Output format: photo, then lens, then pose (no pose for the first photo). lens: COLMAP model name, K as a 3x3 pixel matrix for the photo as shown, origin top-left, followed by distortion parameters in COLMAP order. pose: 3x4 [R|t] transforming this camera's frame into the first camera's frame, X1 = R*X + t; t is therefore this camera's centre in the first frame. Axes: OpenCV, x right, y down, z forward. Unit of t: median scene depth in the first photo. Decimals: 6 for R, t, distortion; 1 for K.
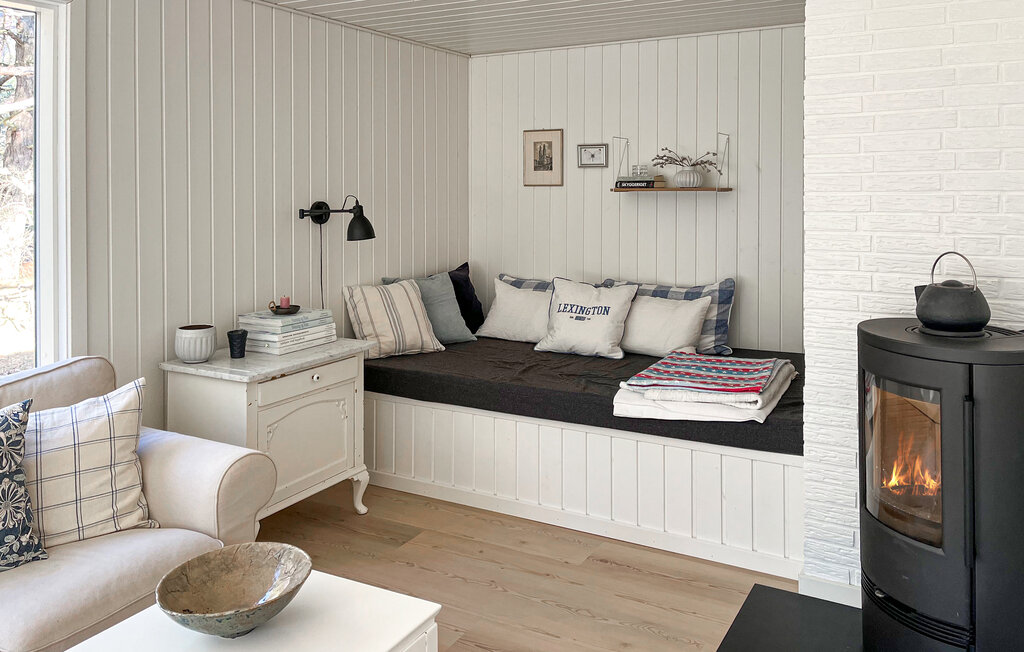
lens RADIAL K [[858.2, 0, 512.5], [0, 858.2, 219.2], [0, 0, 1]] dist [0.091207, -0.083277]
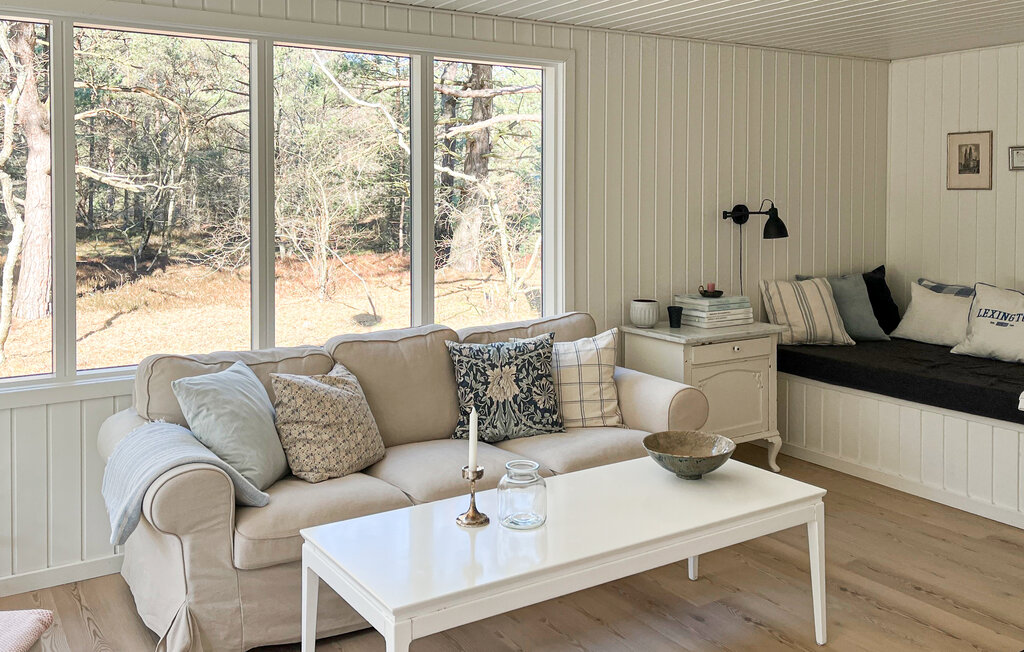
lens RADIAL K [[1046.5, 0, 511.7], [0, 1046.5, 213.2], [0, 0, 1]] dist [0.019291, -0.016402]
pose [[0.908812, 0.006984, -0.417146, 0.084210], [-0.013062, 0.999846, -0.011718, 0.011633], [0.417000, 0.016098, 0.908764, -0.403189]]
